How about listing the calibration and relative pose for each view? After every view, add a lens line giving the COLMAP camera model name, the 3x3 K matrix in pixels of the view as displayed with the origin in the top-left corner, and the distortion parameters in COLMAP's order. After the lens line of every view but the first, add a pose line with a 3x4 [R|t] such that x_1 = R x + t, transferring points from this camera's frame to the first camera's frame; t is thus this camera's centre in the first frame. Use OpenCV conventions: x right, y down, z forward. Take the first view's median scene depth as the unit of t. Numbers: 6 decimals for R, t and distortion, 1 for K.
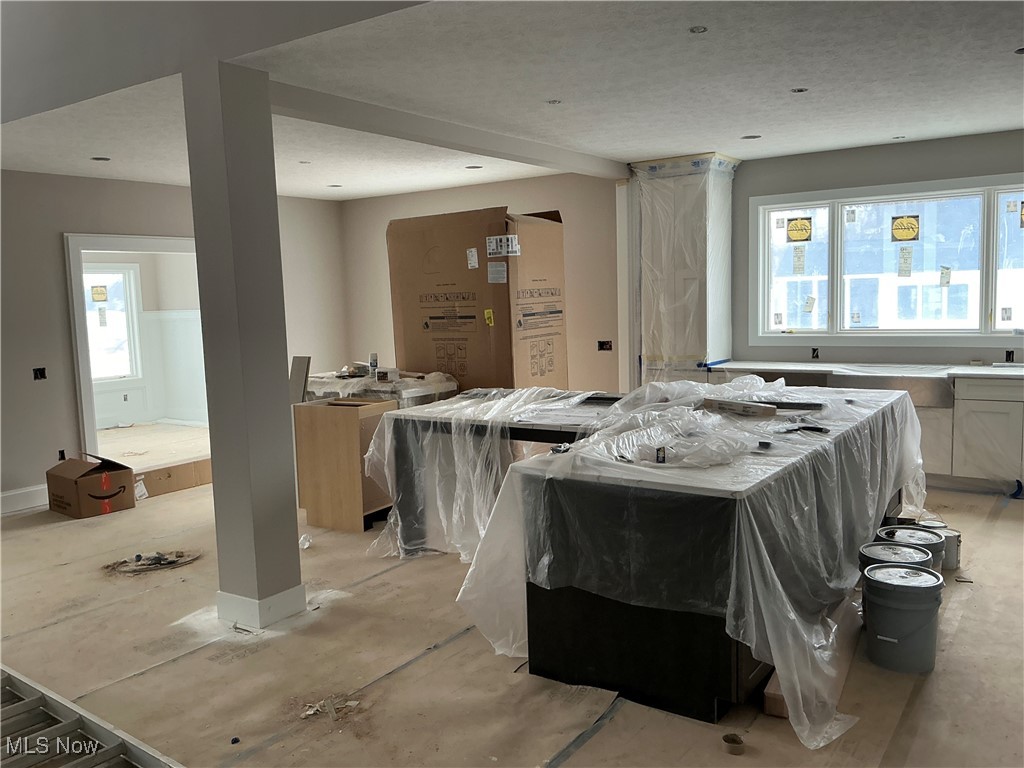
lens RADIAL K [[854.0, 0, 512.0], [0, 854.0, 384.0], [0, 0, 1]] dist [0.082796, -0.178435]
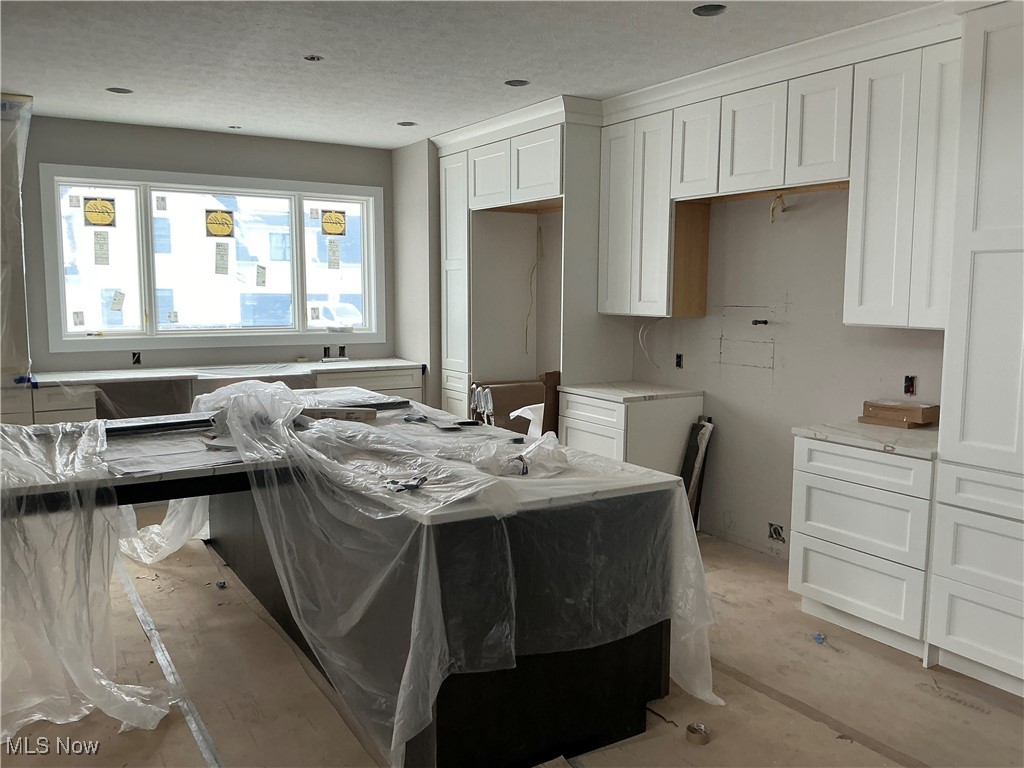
lens RADIAL K [[854.0, 0, 512.0], [0, 854.0, 384.0], [0, 0, 1]] dist [0.082796, -0.178435]
pose [[0.413852, -0.068760, 0.907743, -0.281734], [0.077832, 0.996165, 0.039973, -0.015584], [-0.907011, 0.054108, 0.417617, 0.307098]]
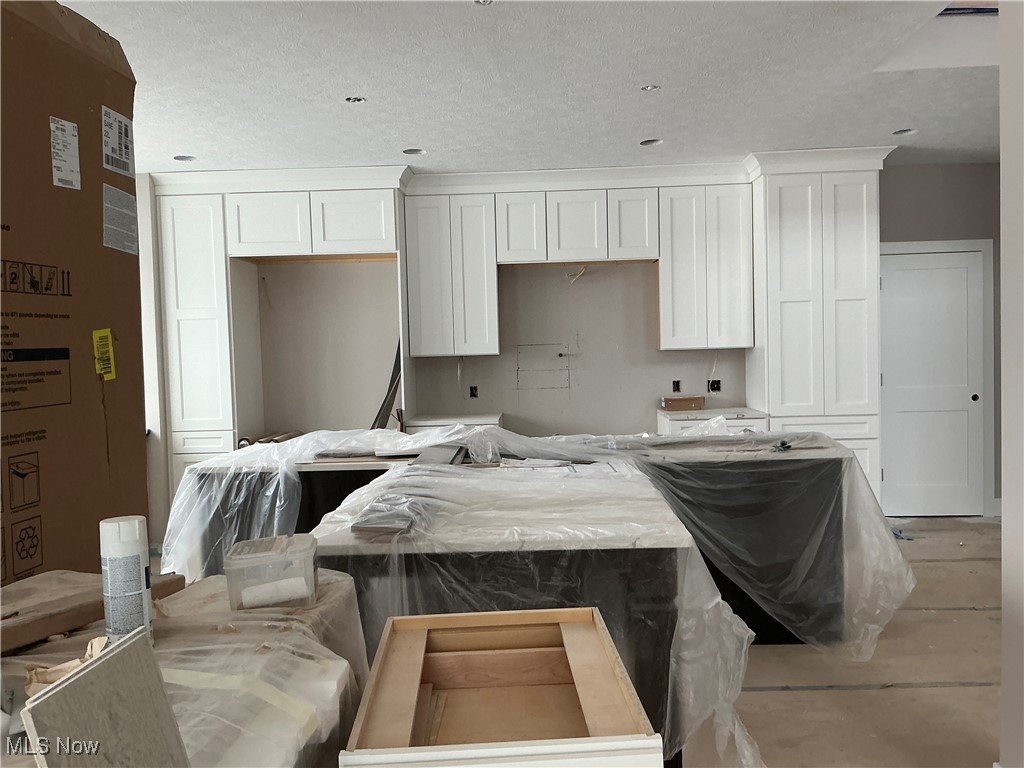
lens RADIAL K [[854.0, 0, 512.0], [0, 854.0, 384.0], [0, 0, 1]] dist [0.082796, -0.178435]
pose [[-0.535551, 0.011692, 0.844422, -0.337329], [0.133287, 0.988542, 0.070846, -0.061784], [-0.833919, 0.150493, -0.530973, 0.930169]]
